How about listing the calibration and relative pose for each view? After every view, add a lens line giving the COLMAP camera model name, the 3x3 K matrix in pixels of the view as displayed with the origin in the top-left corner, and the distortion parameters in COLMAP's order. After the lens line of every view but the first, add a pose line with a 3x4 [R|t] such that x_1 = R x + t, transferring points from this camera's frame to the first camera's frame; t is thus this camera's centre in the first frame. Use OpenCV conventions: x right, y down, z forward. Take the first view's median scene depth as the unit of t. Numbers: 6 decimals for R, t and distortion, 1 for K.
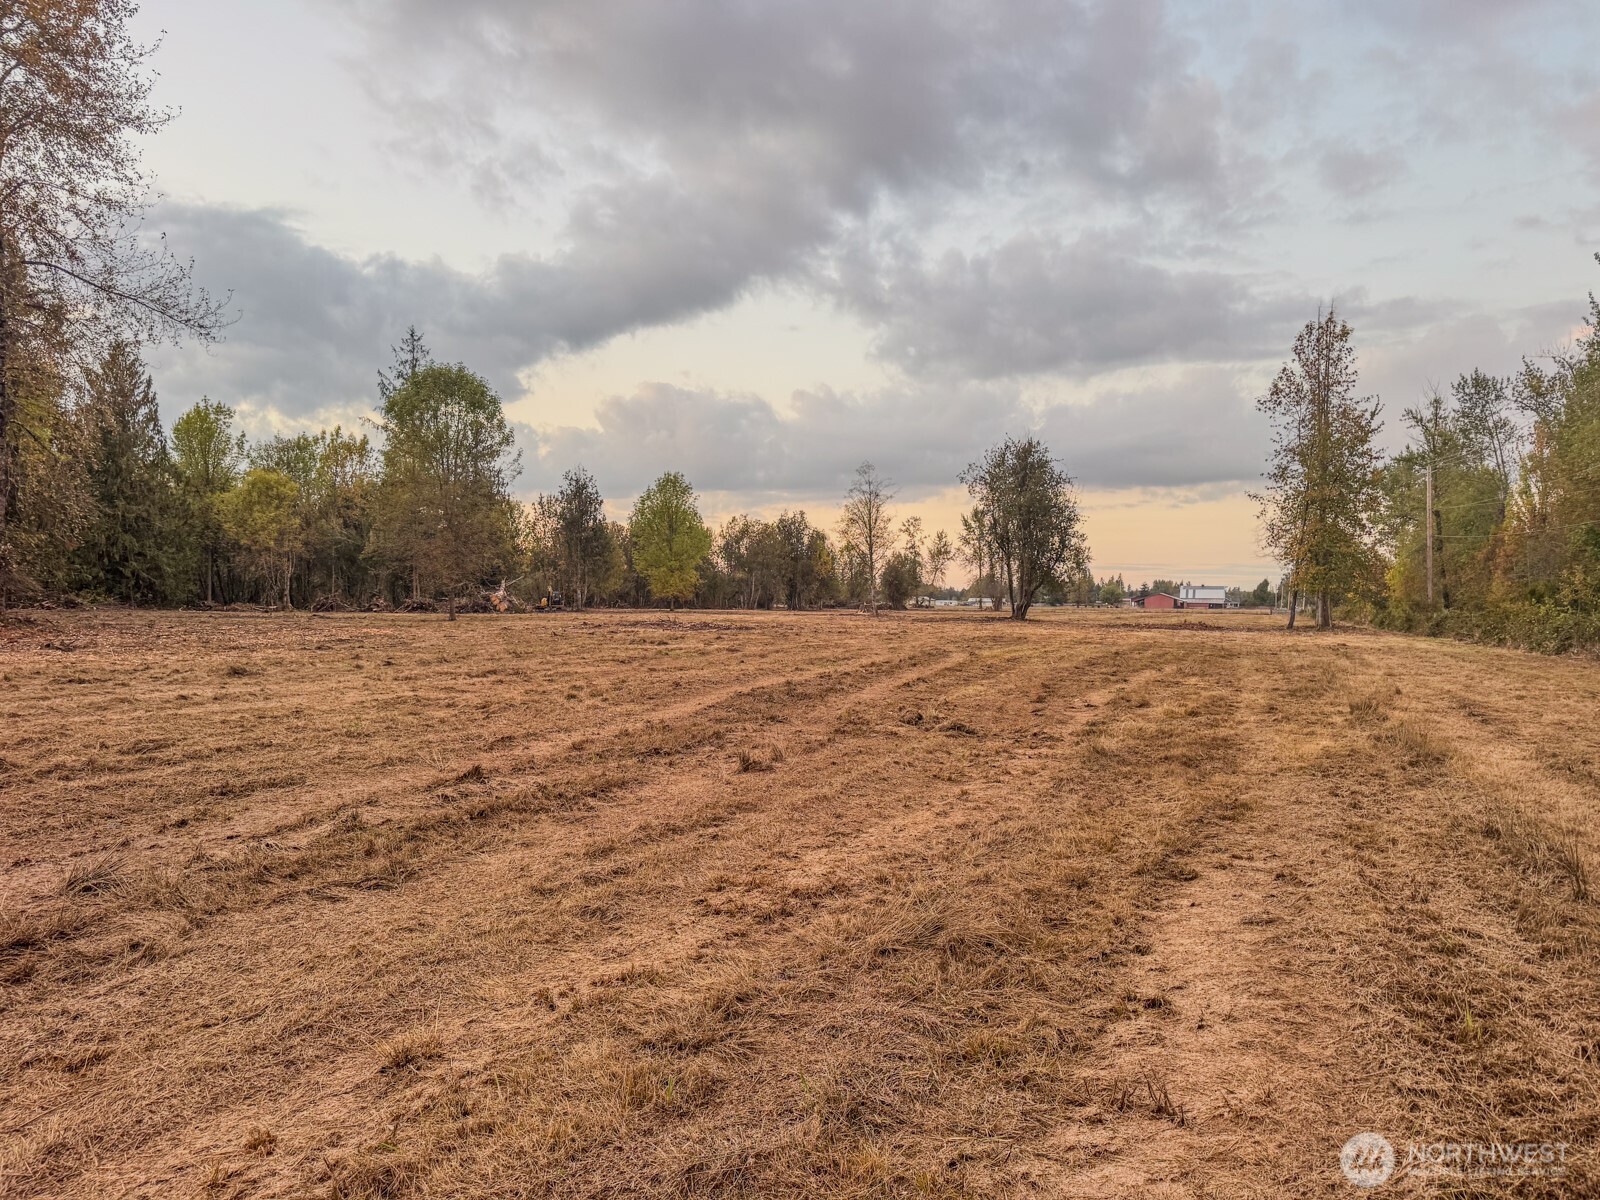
lens RADIAL K [[1114.2, 0, 800.1], [0, 1114.2, 603.1], [0, 0, 1]] dist [0.004365, 0.002716]
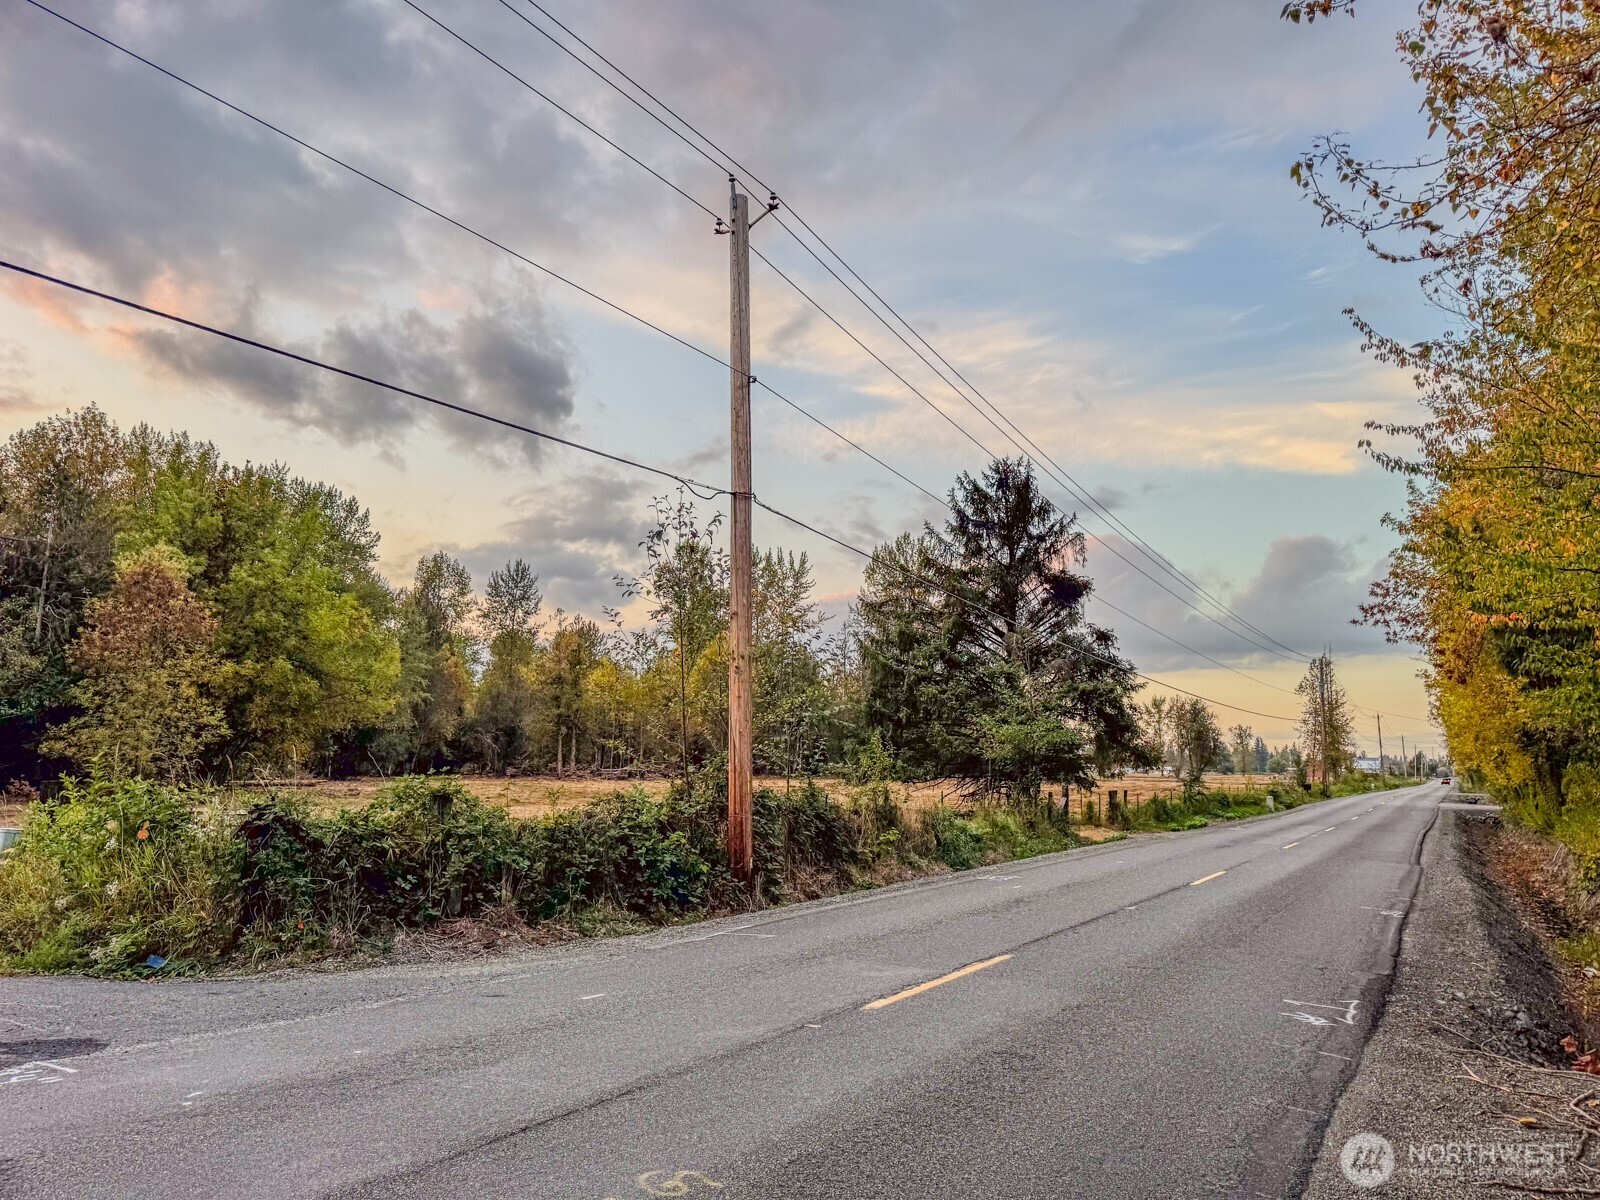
lens RADIAL K [[1114.2, 0, 799.5], [0, 1114.2, 599.3], [0, 0, 1]] dist [0.004365, 0.002716]
pose [[0.990149, -0.018567, -0.138779, -0.251875], [-0.002649, 0.988507, -0.151154, -0.006345], [0.139990, 0.150032, 0.978720, -1.249700]]
